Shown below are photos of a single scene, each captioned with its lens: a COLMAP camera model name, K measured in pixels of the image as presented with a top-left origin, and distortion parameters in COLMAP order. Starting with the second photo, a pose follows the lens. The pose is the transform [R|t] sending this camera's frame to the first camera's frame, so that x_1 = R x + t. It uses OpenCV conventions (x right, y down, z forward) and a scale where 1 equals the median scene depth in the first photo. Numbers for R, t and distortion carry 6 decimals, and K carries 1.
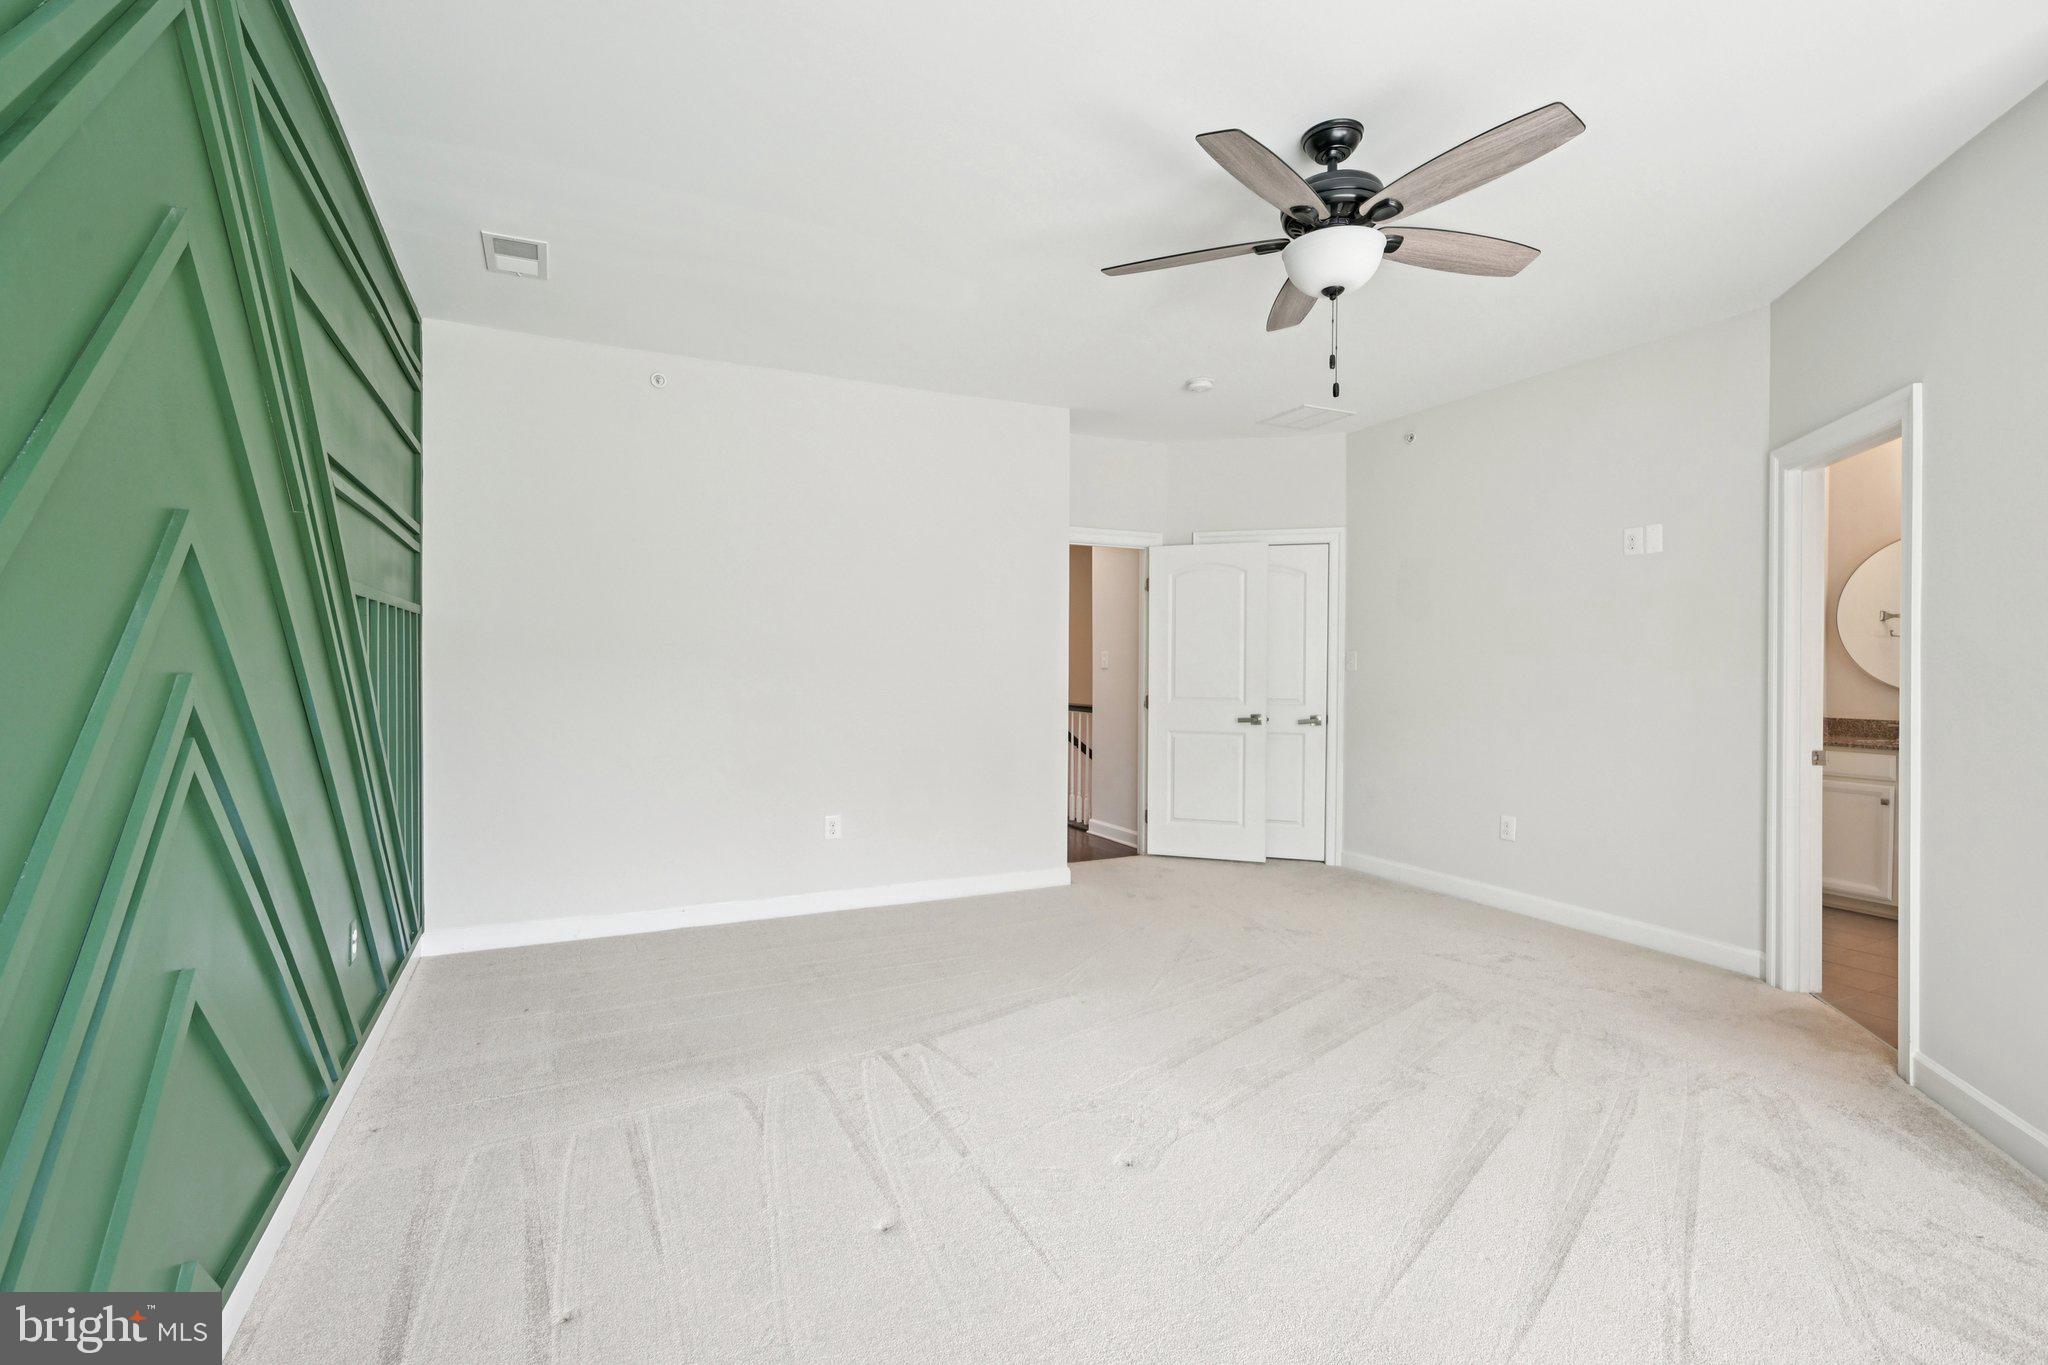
lens RADIAL K [[972.3, 0, 1028.5], [0, 972.3, 676.3], [0, 0, 1]] dist [0.016029, 0.000067]
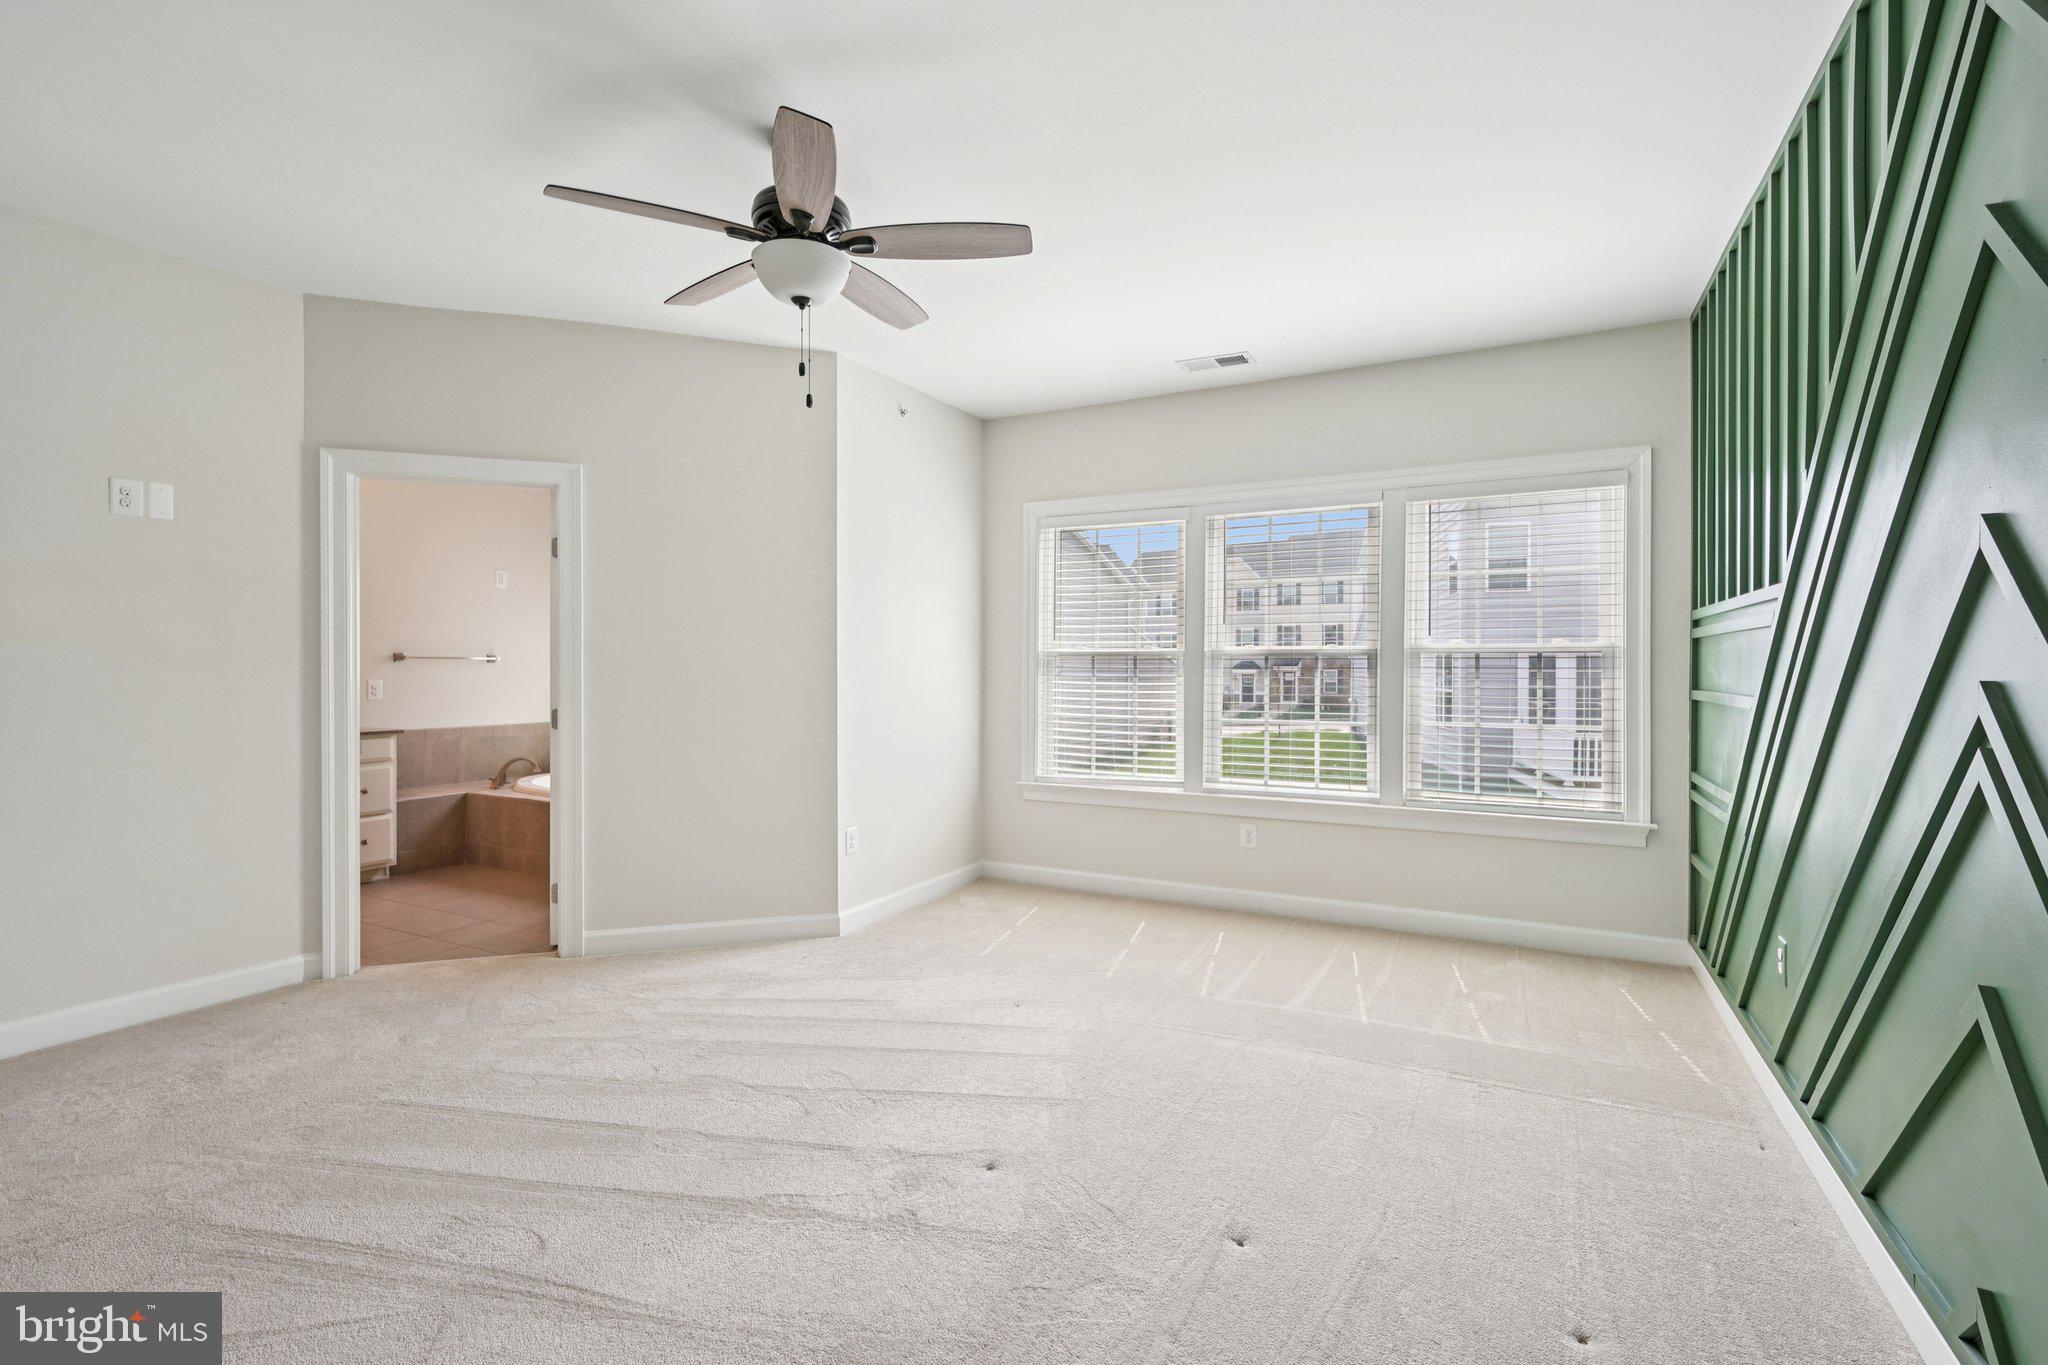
lens RADIAL K [[972.3, 0, 1017.2], [0, 972.3, 673.6], [0, 0, 1]] dist [0.016029, 0.000067]
pose [[-0.607681, -0.013855, 0.794060, -0.421596], [0.005399, 0.999753, 0.021577, -0.014115], [-0.794163, 0.017399, -0.607456, 0.941571]]
